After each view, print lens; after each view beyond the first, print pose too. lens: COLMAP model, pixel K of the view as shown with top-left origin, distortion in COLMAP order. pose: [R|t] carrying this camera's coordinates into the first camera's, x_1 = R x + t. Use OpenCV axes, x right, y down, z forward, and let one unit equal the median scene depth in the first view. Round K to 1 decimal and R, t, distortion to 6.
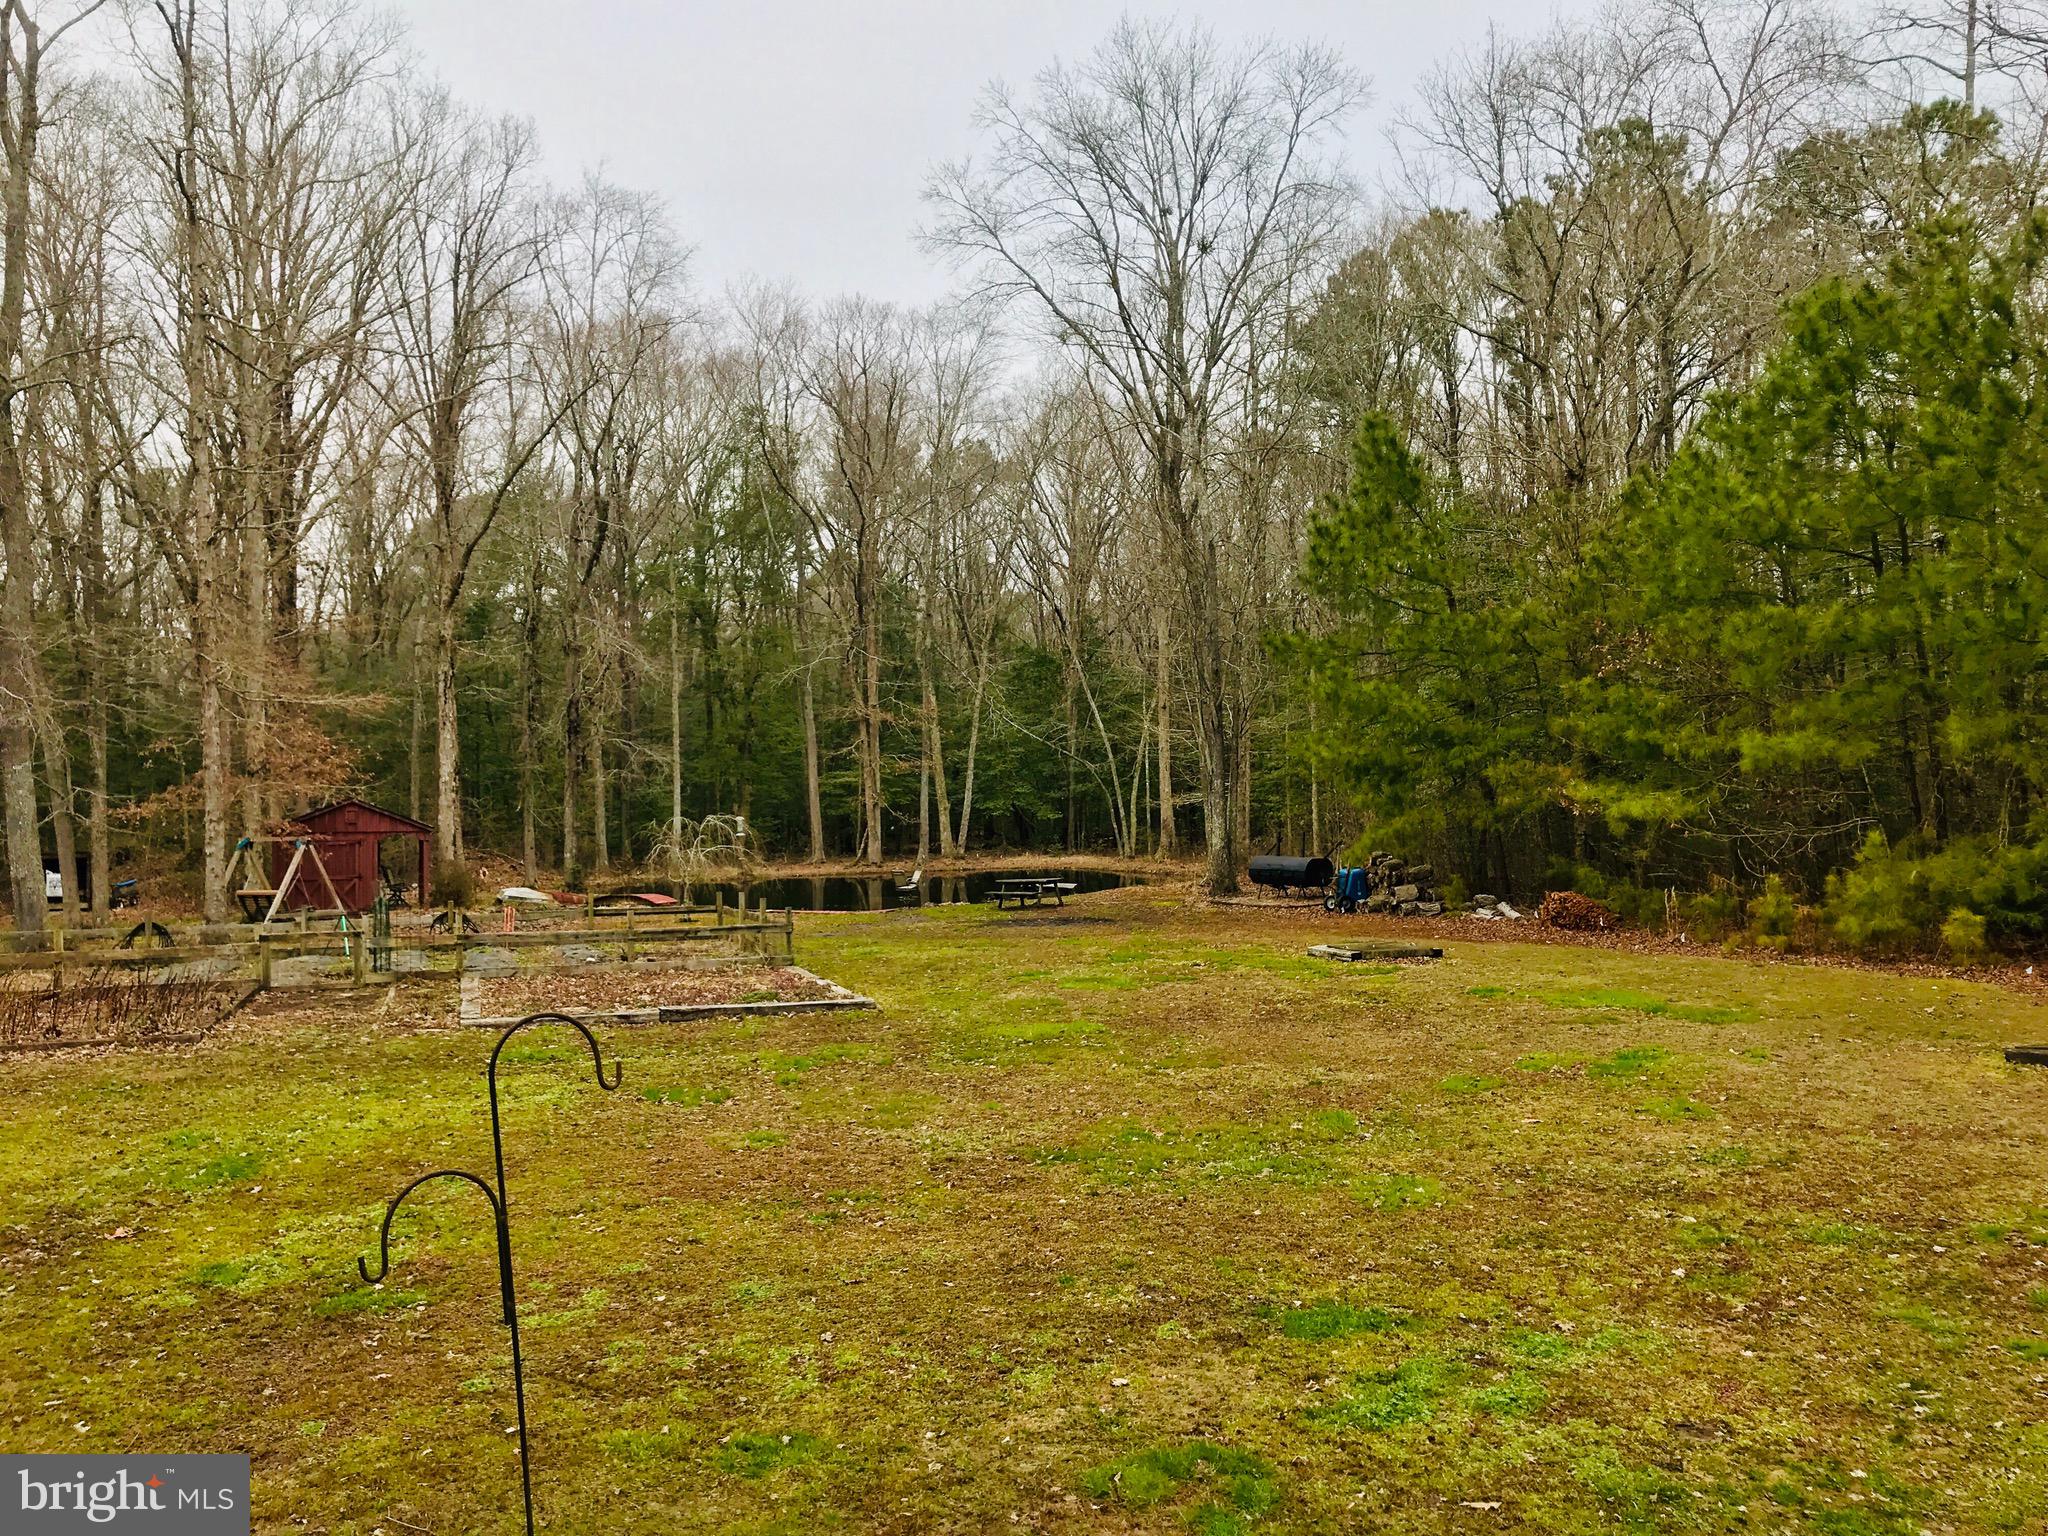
lens RADIAL K [[1671.5, 0, 1027.6], [0, 1671.5, 764.9], [0, 0, 1]] dist [0.058646, -0.086038]
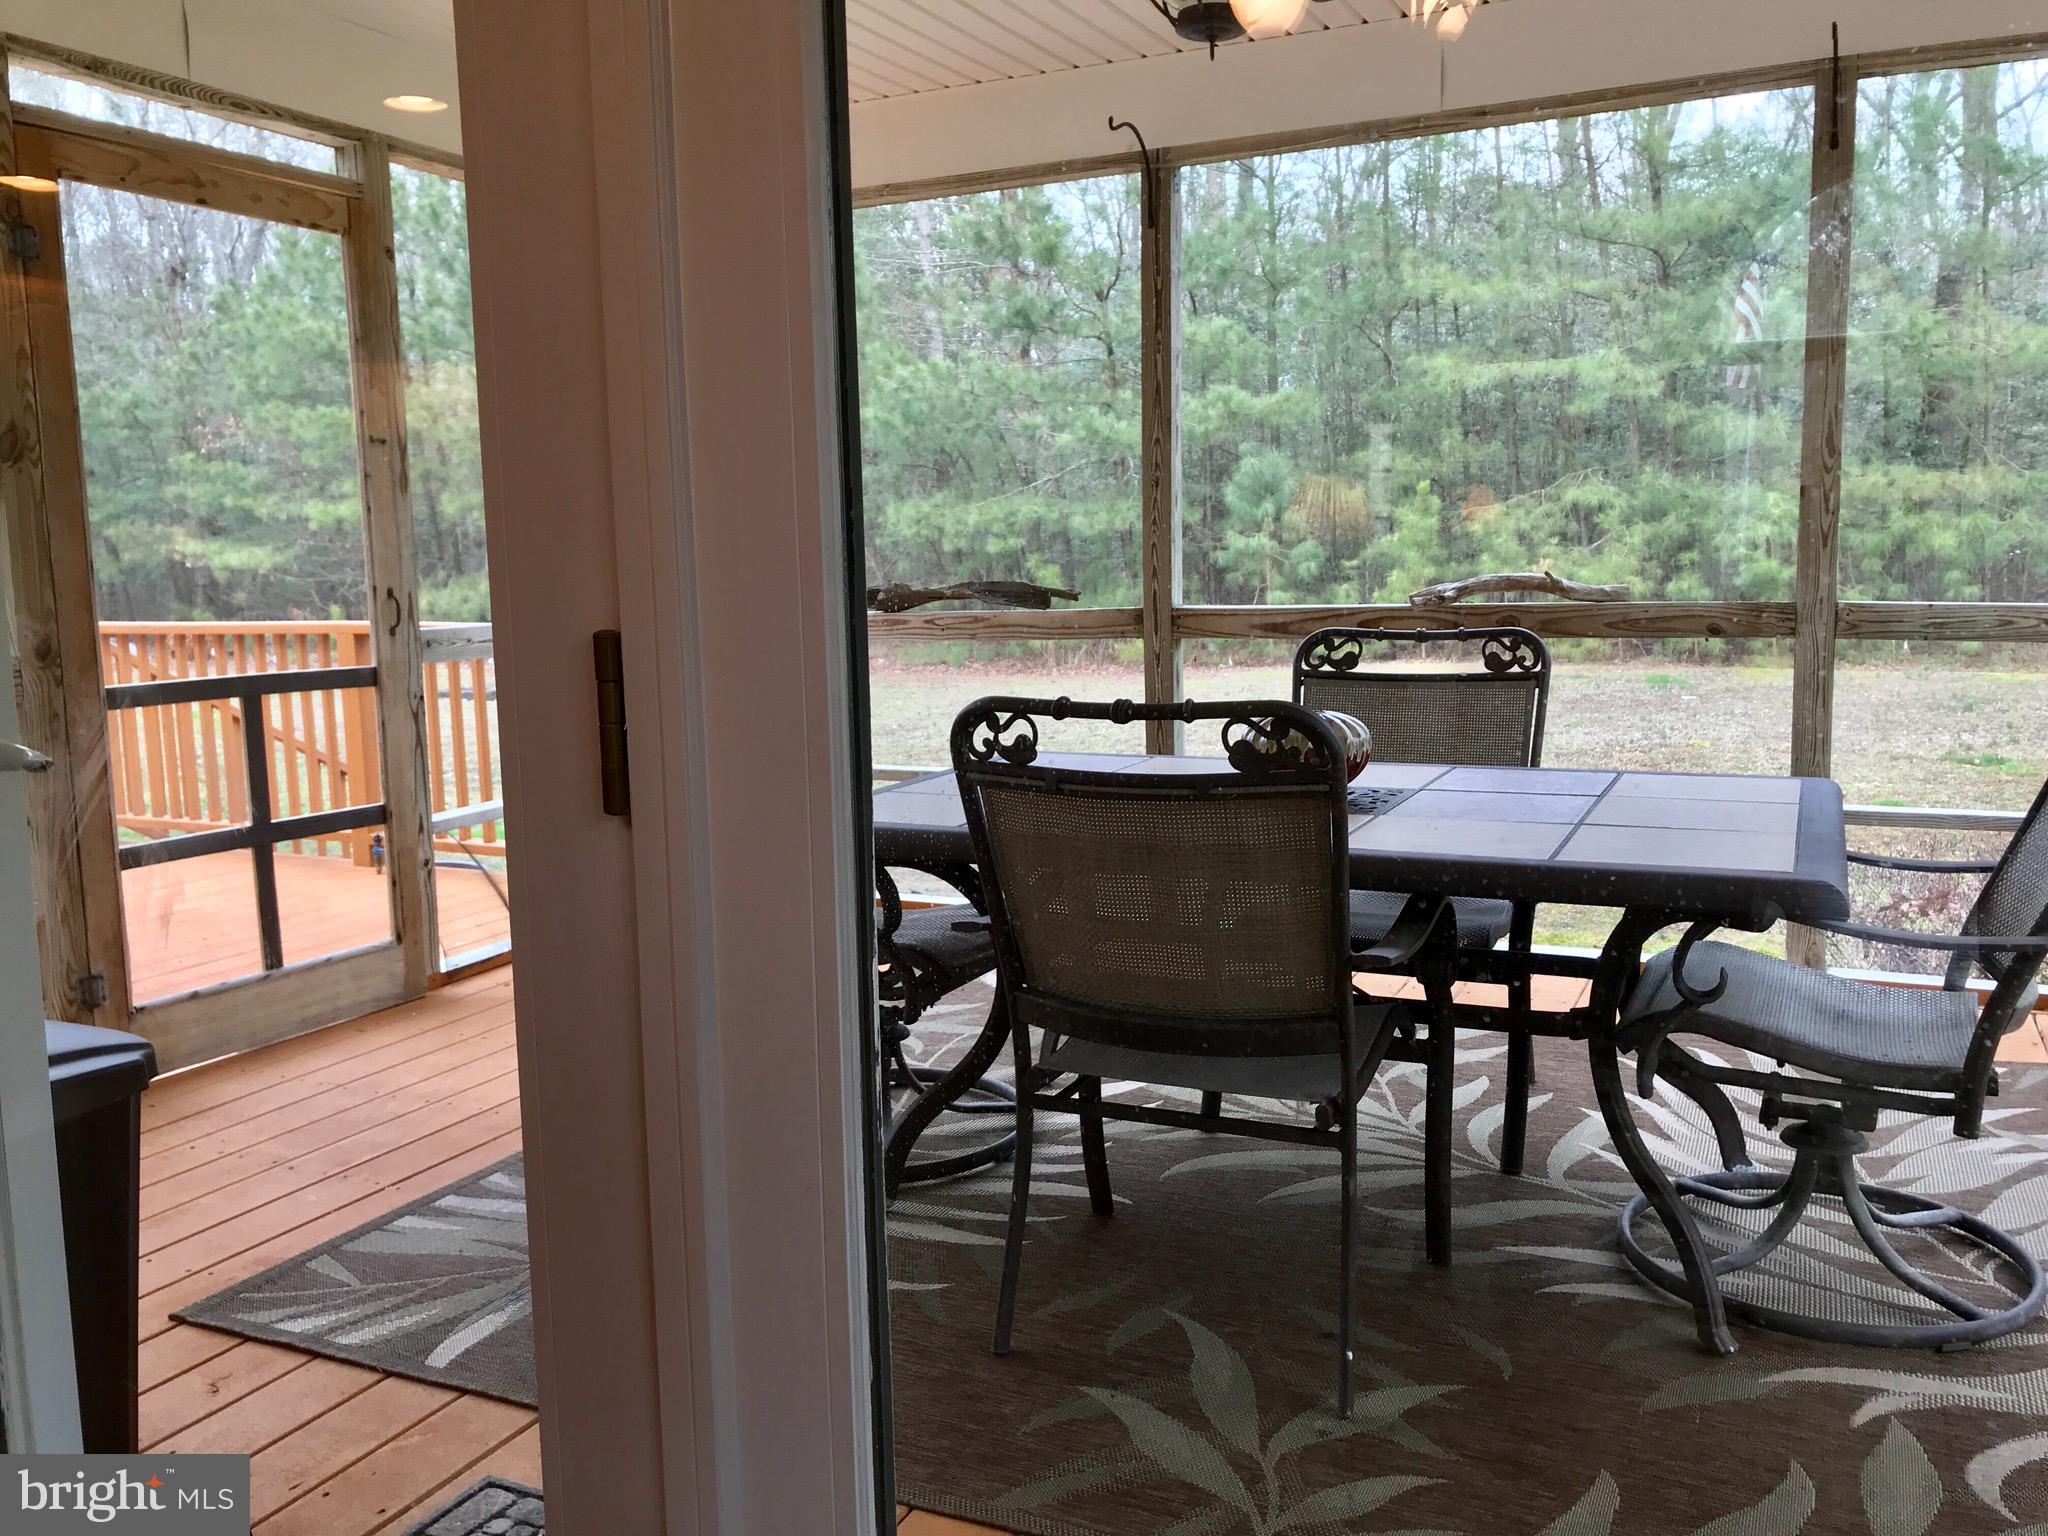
lens RADIAL K [[1671.5, 0, 1022.9], [0, 1671.5, 757.8], [0, 0, 1]] dist [0.058646, -0.086038]
pose [[0.734848, -0.082792, 0.673160, -0.070673], [-0.004720, 0.991873, 0.127144, 0.009220], [-0.678215, -0.096609, 0.728485, -0.343004]]
